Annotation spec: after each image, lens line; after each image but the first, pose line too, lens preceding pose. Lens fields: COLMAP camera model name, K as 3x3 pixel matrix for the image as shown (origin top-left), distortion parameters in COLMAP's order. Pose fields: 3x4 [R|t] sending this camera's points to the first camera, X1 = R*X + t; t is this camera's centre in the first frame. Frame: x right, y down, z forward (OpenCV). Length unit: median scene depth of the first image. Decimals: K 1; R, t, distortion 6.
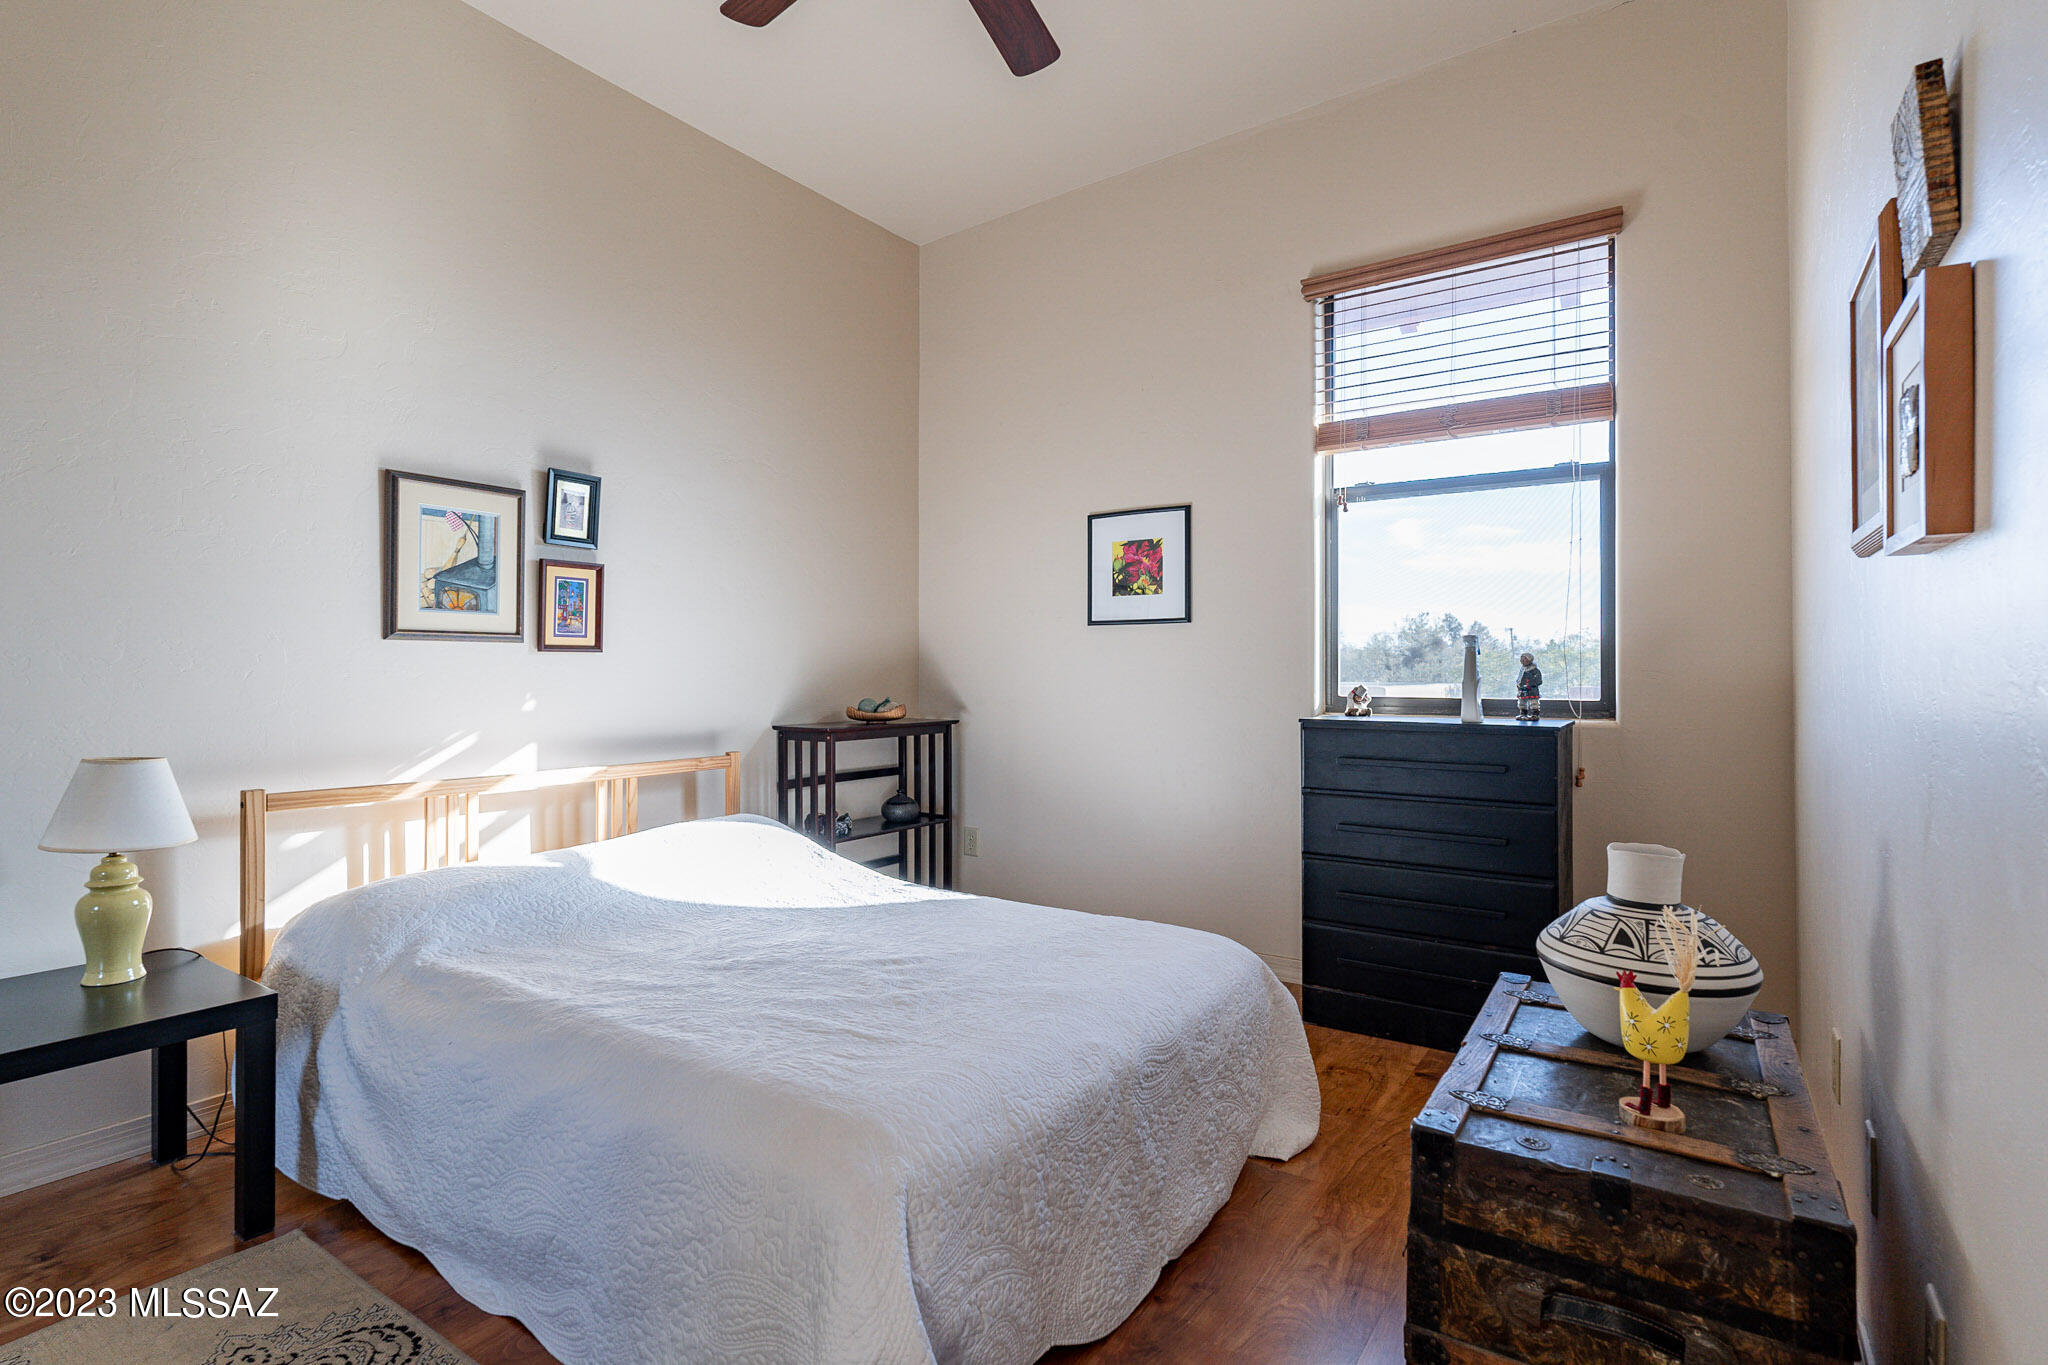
lens RADIAL K [[997.5, 0, 1024.8], [0, 997.5, 671.3], [0, 0, 1]] dist [0.000936, 0.000132]
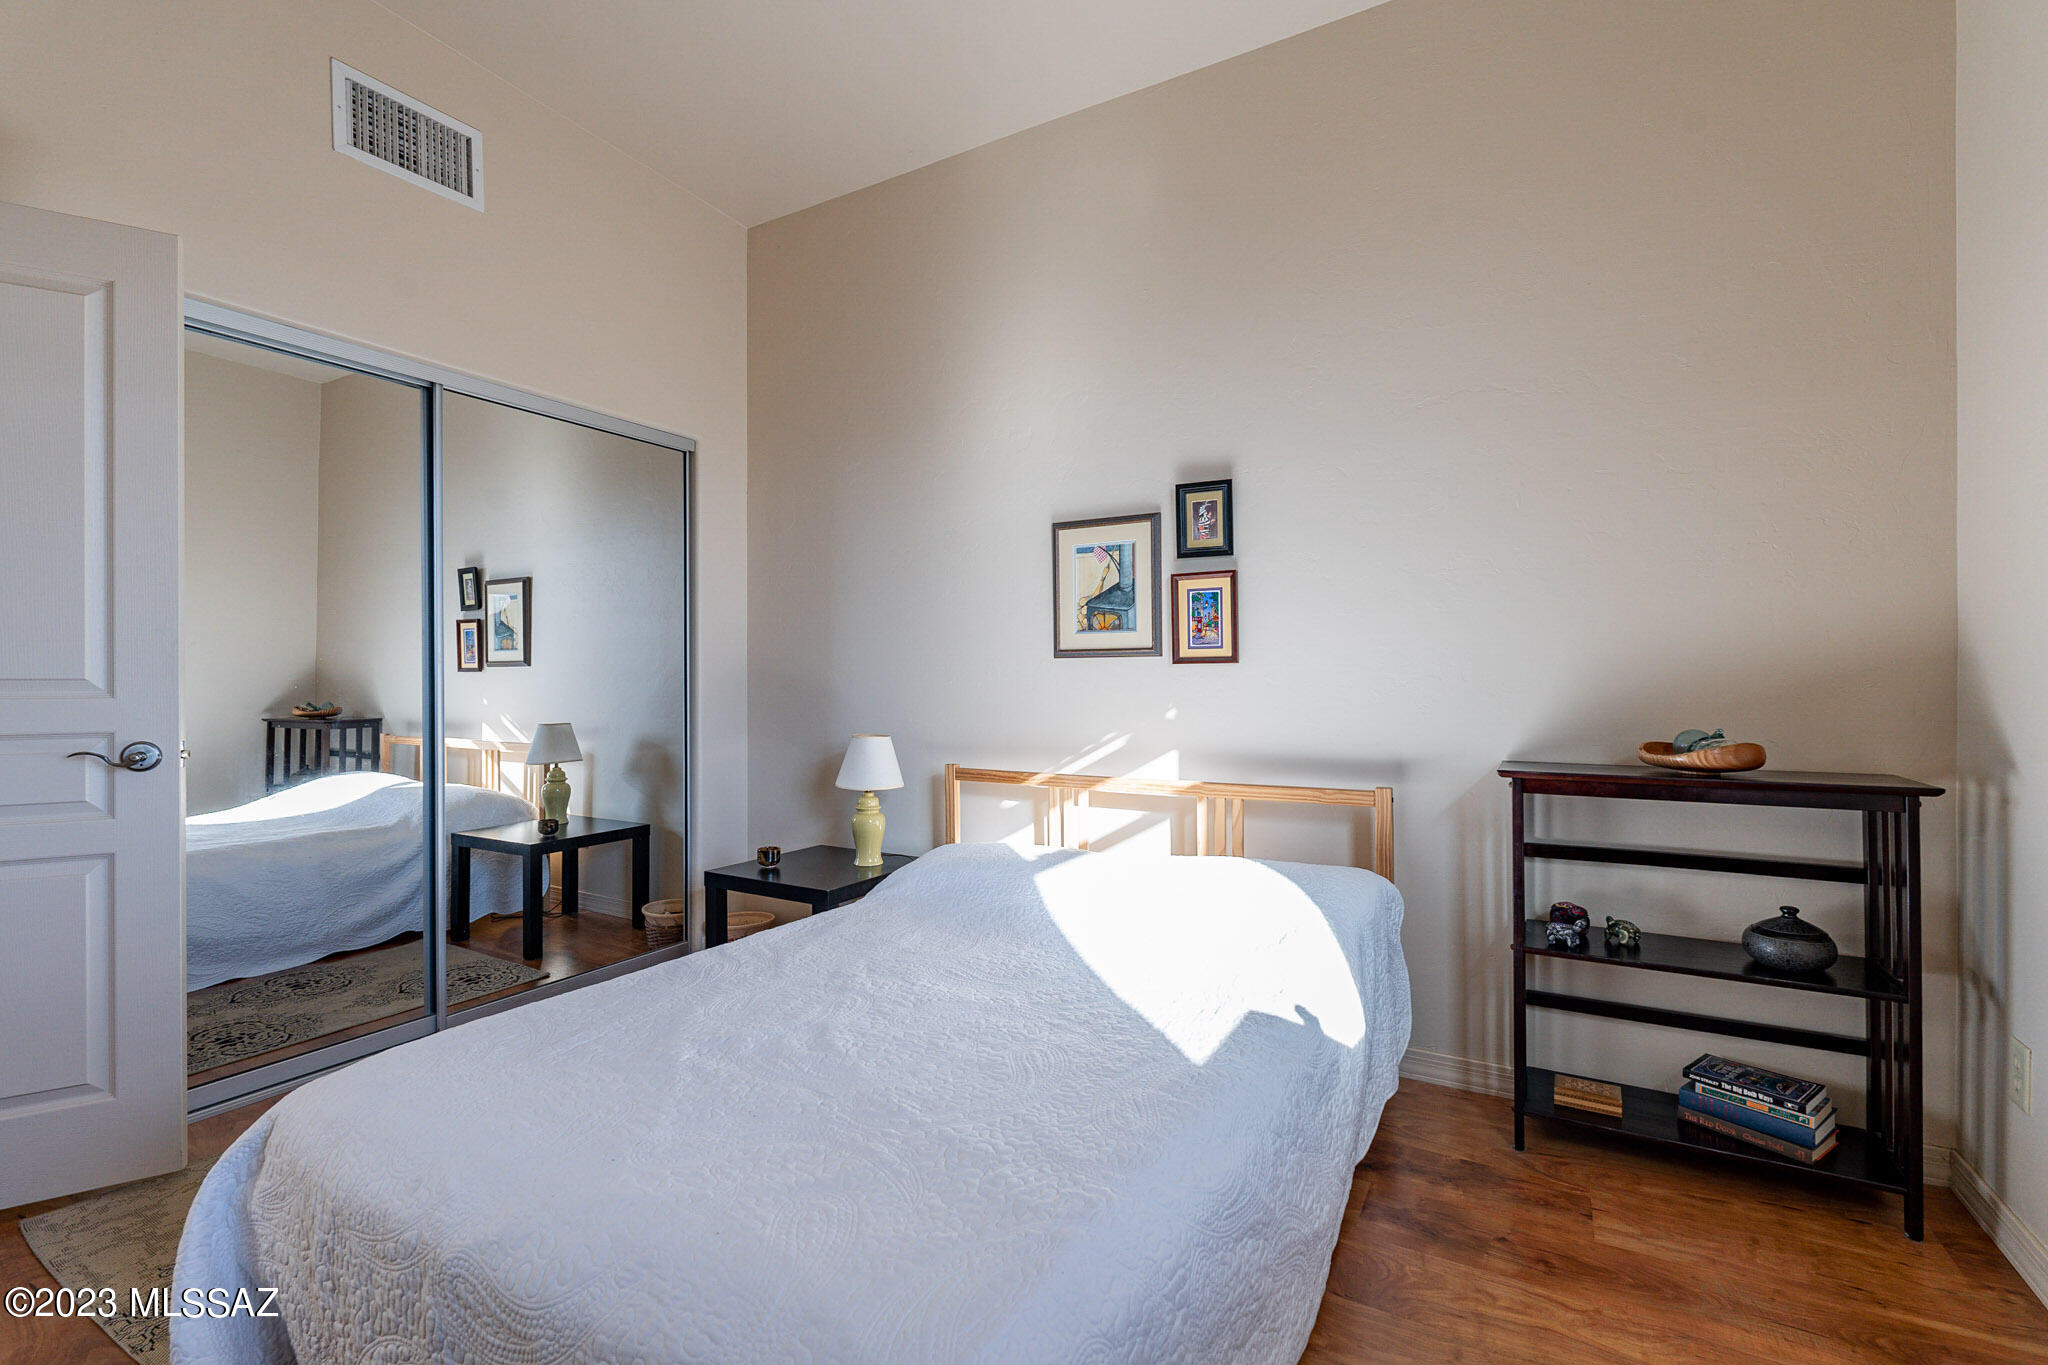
lens RADIAL K [[897.5, 0, 1027.1], [0, 897.5, 688.8], [0, 0, 1]] dist [-0.001409, -0.000046]
pose [[0.067622, 0.005751, -0.997694, 0.438404], [0.002362, 0.999980, 0.005924, -0.000108], [0.997708, -0.002758, 0.067607, 0.792738]]
